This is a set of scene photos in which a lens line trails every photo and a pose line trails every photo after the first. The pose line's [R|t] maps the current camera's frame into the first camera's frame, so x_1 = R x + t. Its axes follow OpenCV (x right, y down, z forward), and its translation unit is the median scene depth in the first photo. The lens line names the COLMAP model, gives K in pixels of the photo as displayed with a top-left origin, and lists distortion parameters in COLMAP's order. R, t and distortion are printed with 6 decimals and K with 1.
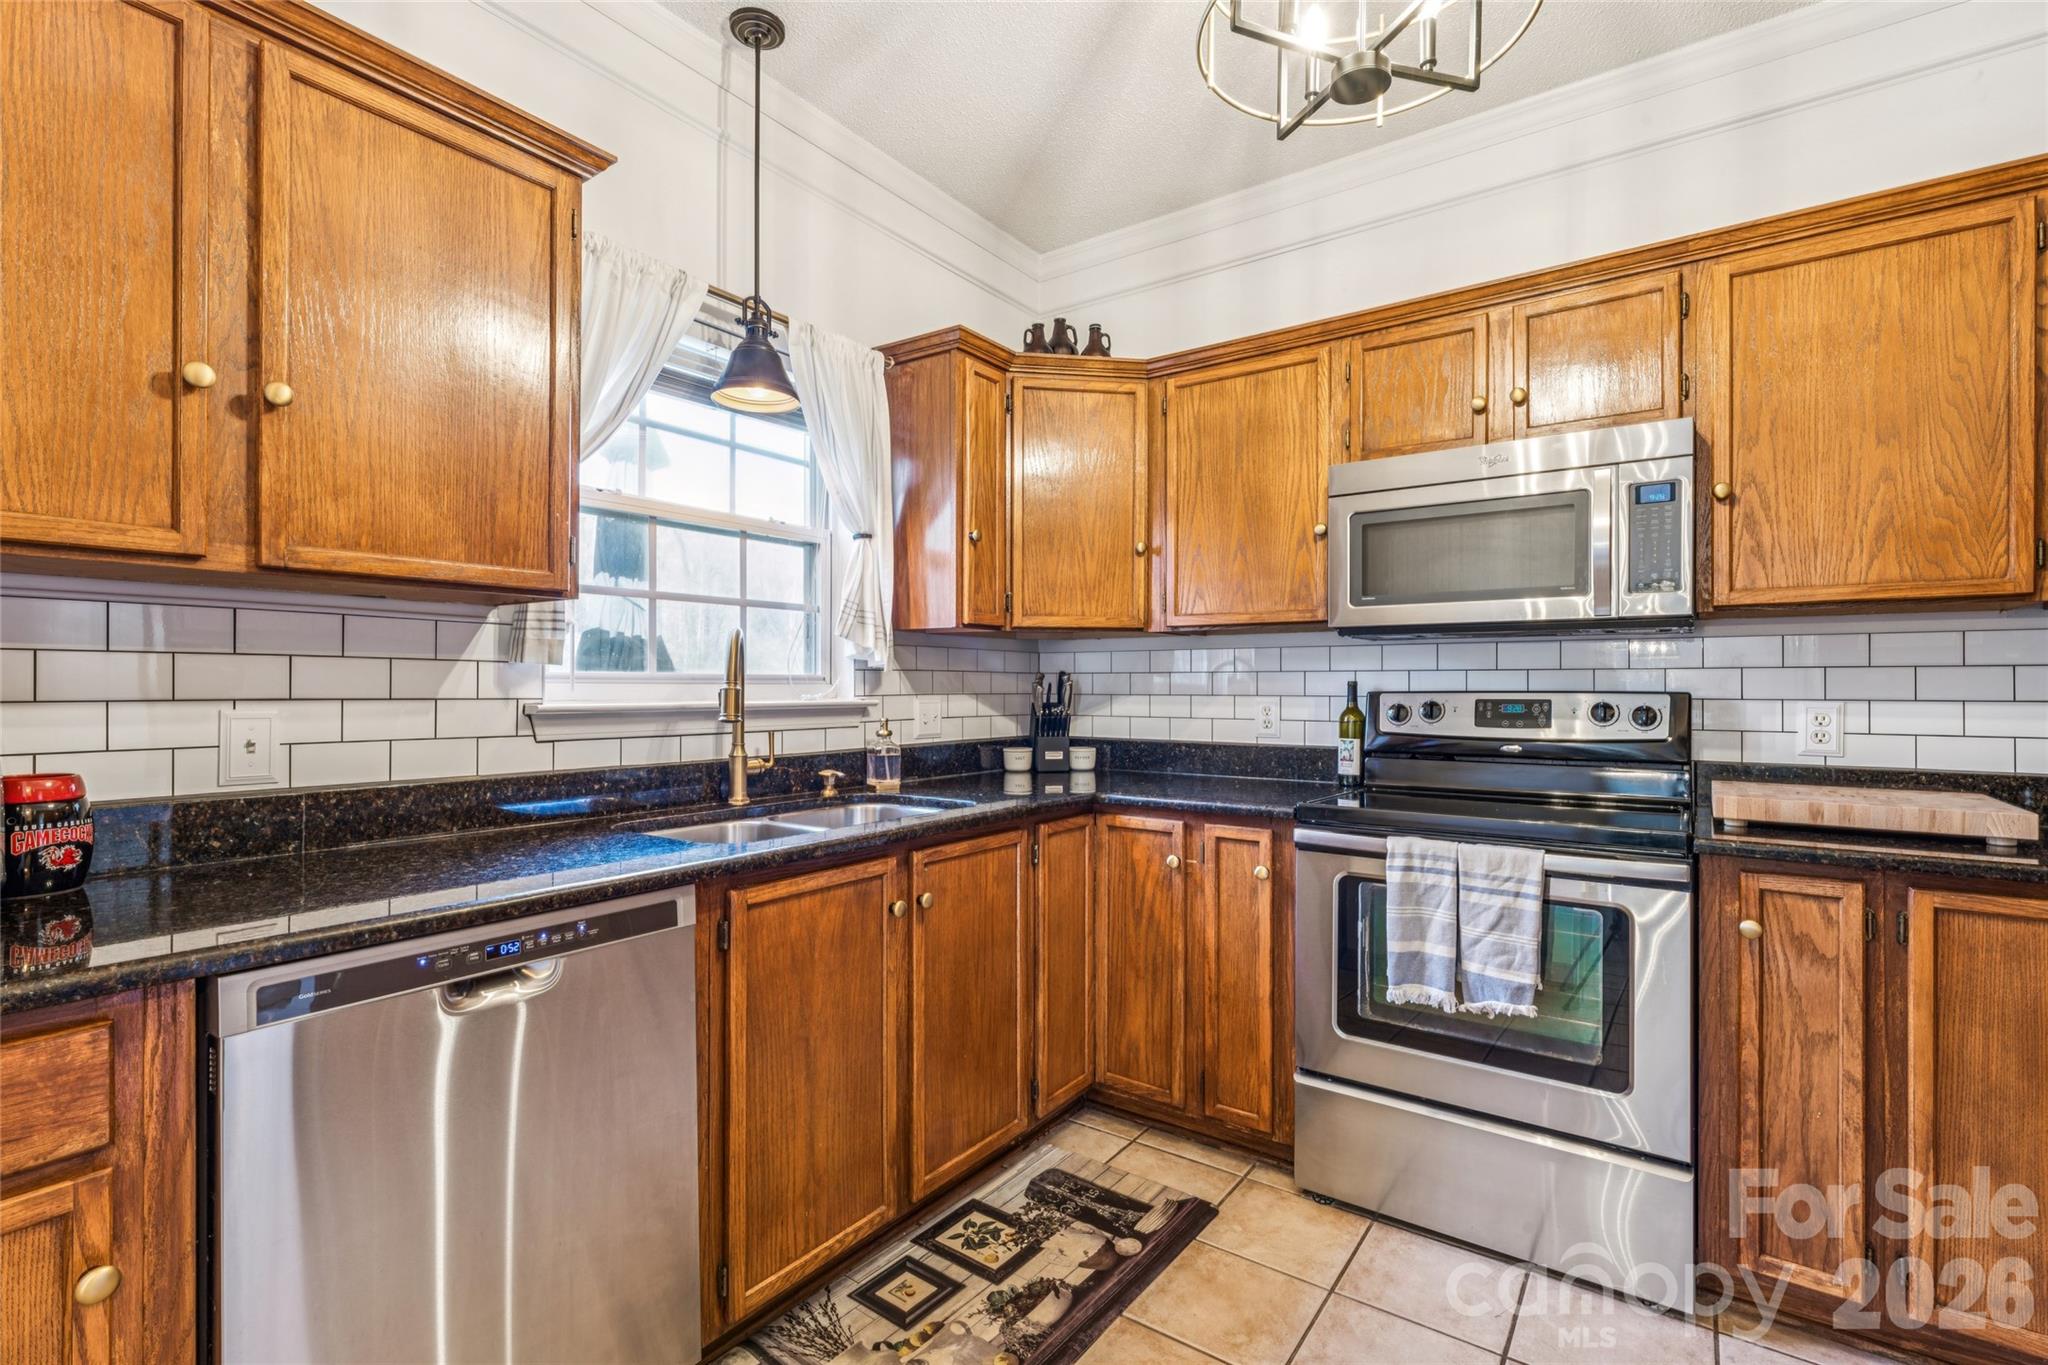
lens RADIAL K [[930.2, 0, 1016.7], [0, 930.2, 684.5], [0, 0, 1]] dist [-0.000540, 0.000658]
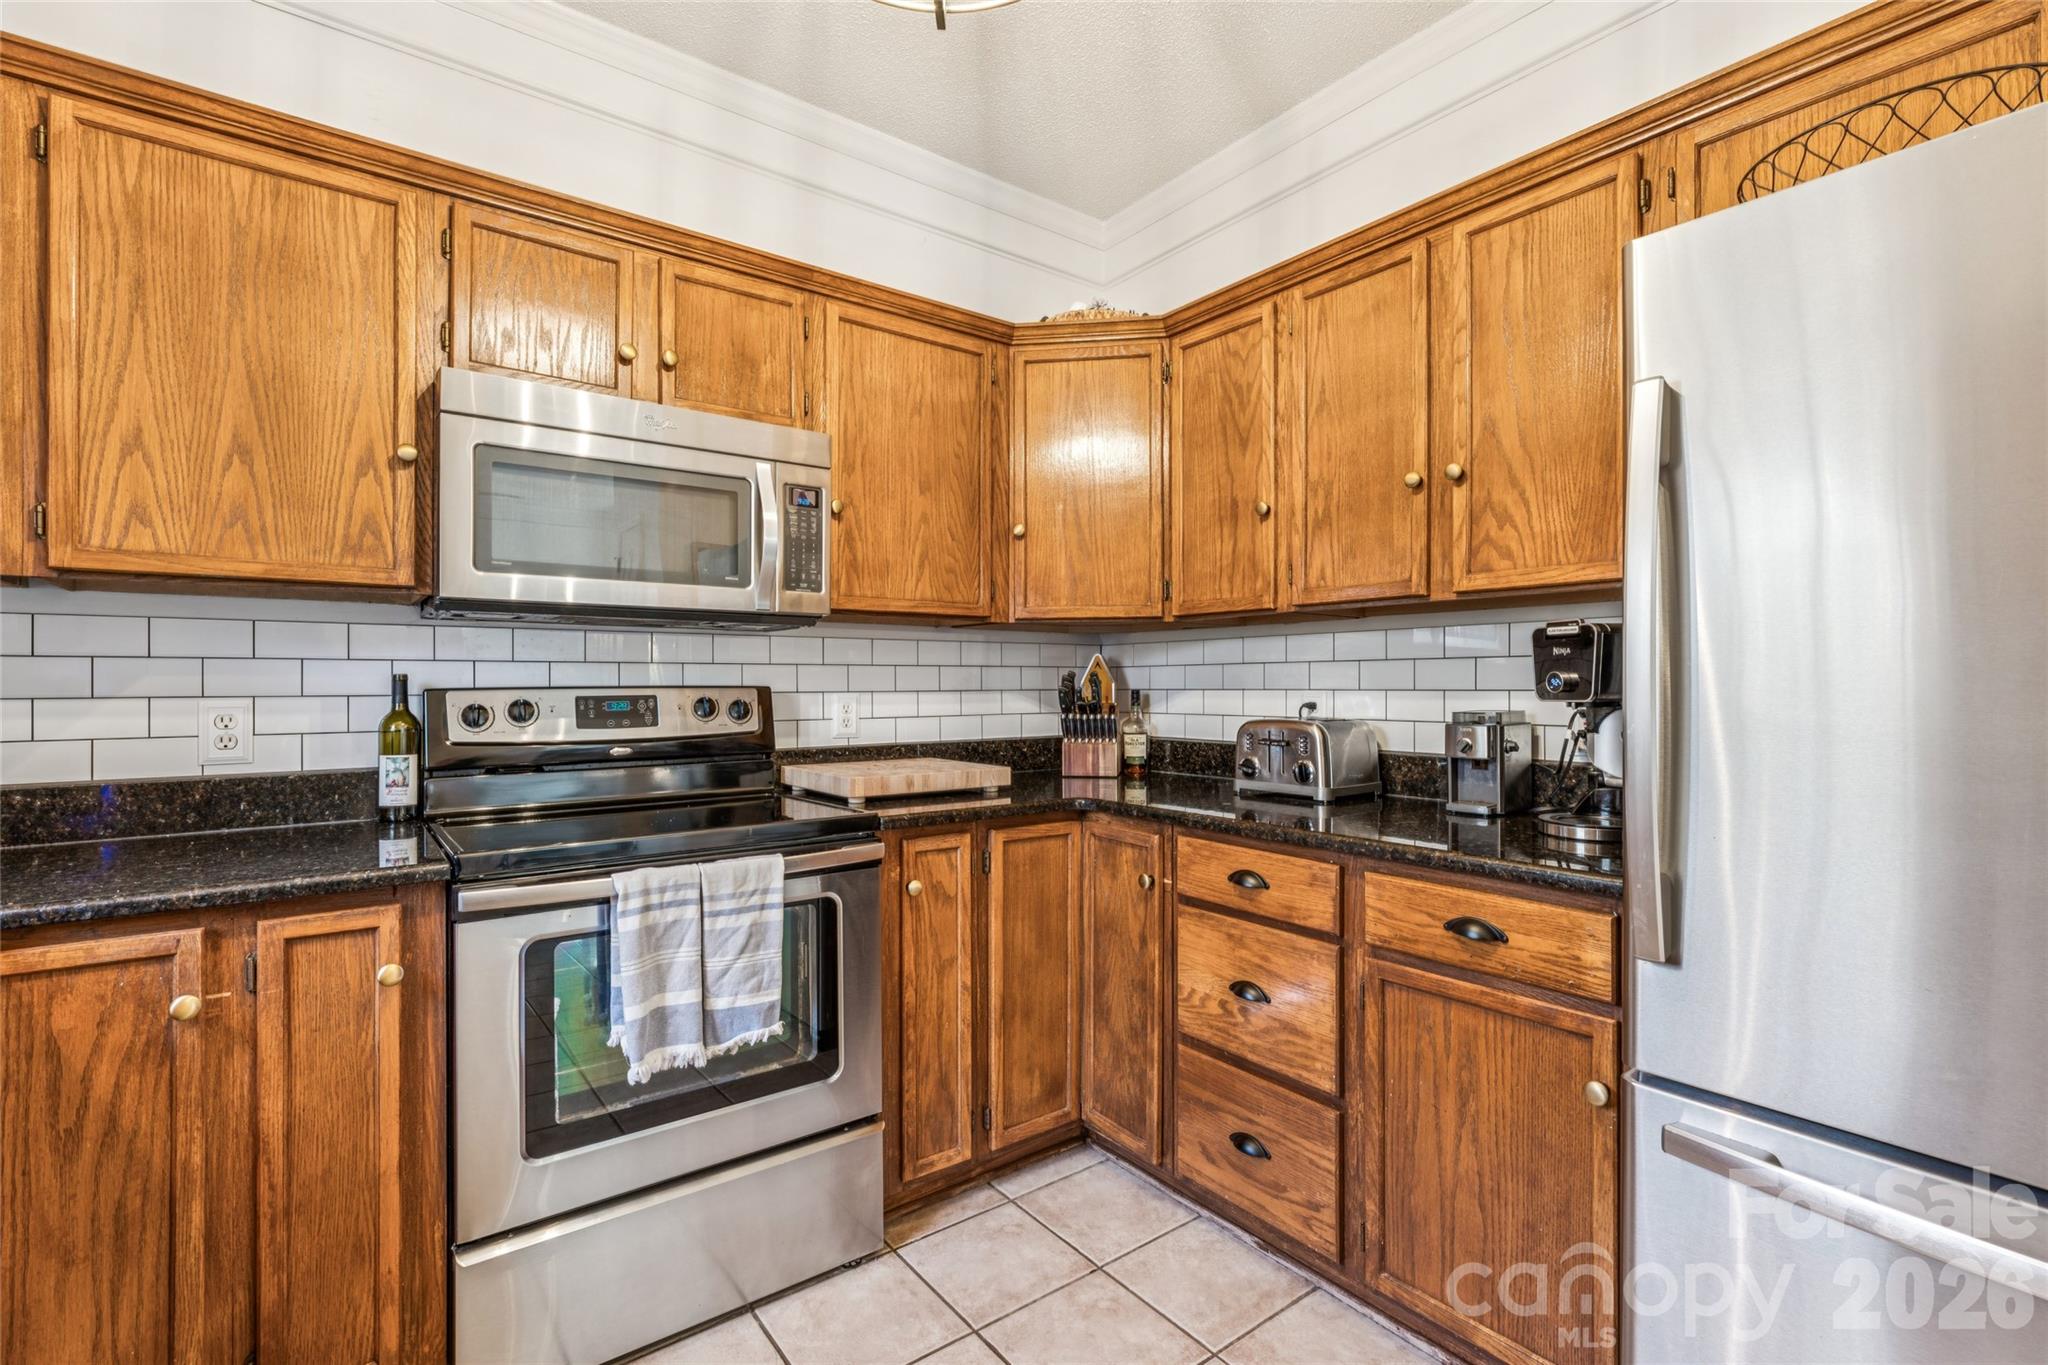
lens RADIAL K [[930.2, 0, 1020.2], [0, 930.2, 678.6], [0, 0, 1]] dist [-0.000540, 0.000658]
pose [[0.289261, 0.002161, 0.957248, -0.236899], [0.000946, 0.999996, -0.002544, 0.002512], [-0.957250, 0.001642, 0.289258, 0.433569]]
